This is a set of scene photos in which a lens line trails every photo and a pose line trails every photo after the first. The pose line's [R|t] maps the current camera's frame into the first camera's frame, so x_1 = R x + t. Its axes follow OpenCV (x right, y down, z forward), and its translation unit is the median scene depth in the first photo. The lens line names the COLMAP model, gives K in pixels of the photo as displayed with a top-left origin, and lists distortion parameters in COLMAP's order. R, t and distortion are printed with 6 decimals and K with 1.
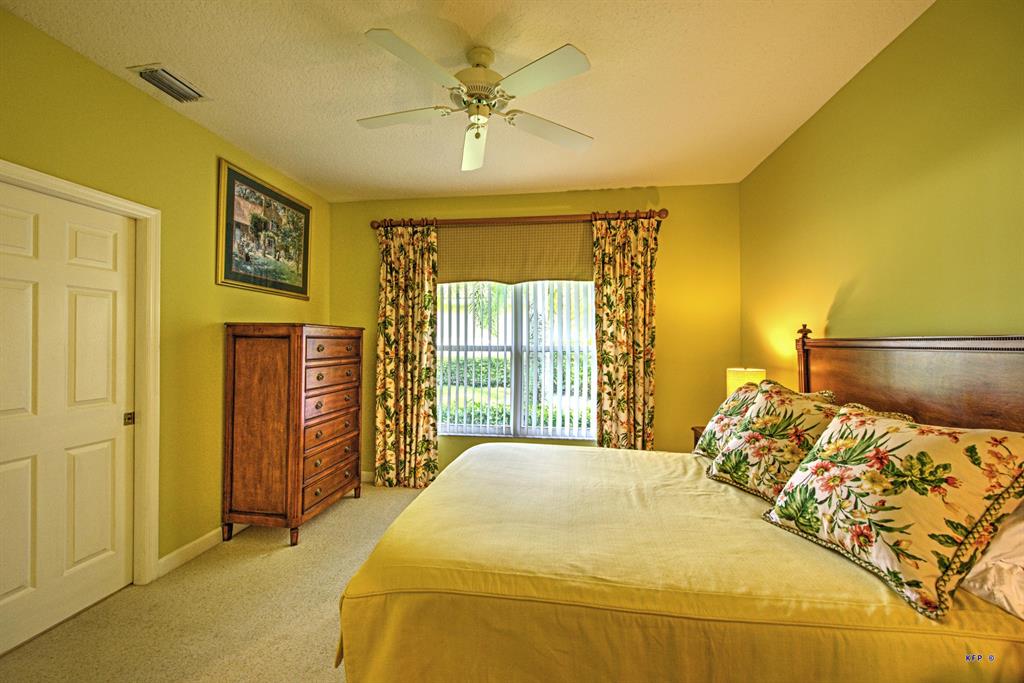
lens RADIAL K [[400.0, 0, 508.8], [0, 400.0, 340.4], [0, 0, 1]] dist [0.002716, -0.002543]
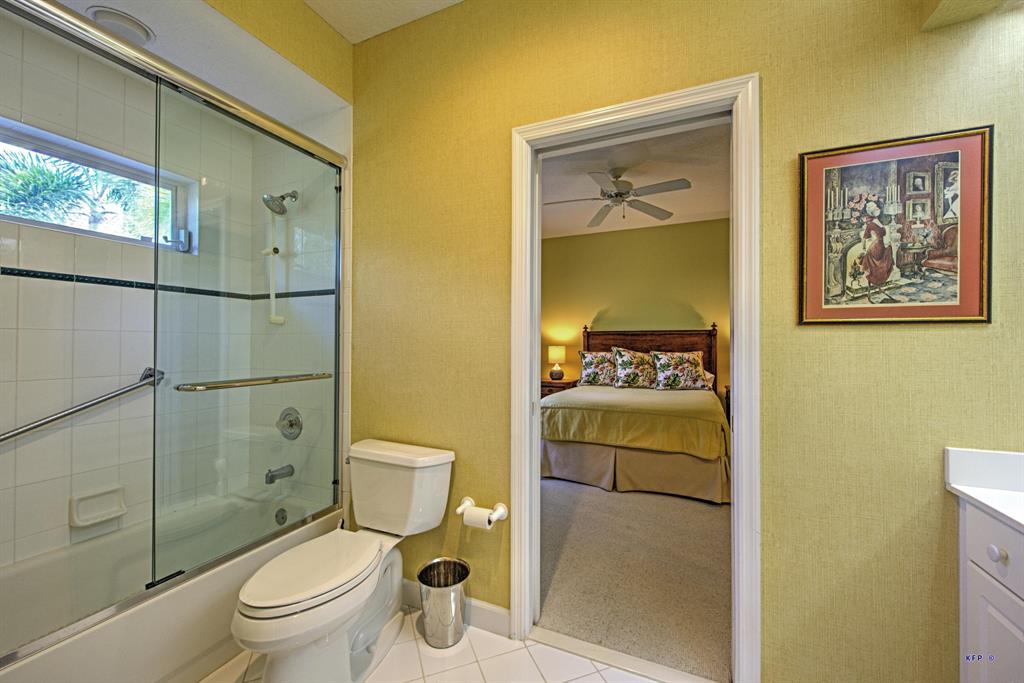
lens RADIAL K [[400.0, 0, 508.8], [0, 400.0, 340.4], [0, 0, 1]] dist [0.002716, -0.002543]
pose [[0.278006, 0.001531, 0.960578, -1.091845], [-0.006677, 0.999978, 0.000338, 0.035377], [-0.960556, -0.006508, 0.278010, 0.535852]]
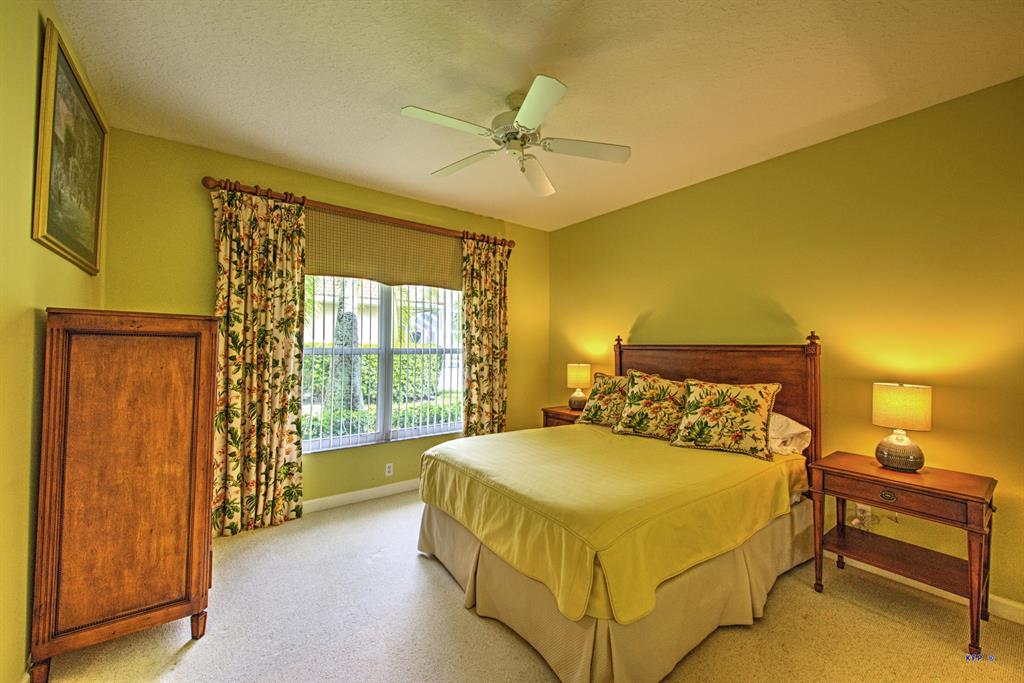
lens RADIAL K [[400.0, 0, 508.8], [0, 400.0, 340.4], [0, 0, 1]] dist [0.002716, -0.002543]
pose [[0.712390, 0.015169, 0.701620, -0.496891], [-0.011831, 0.999884, -0.009605, -0.000042], [-0.701684, -0.001458, 0.712487, 0.103506]]
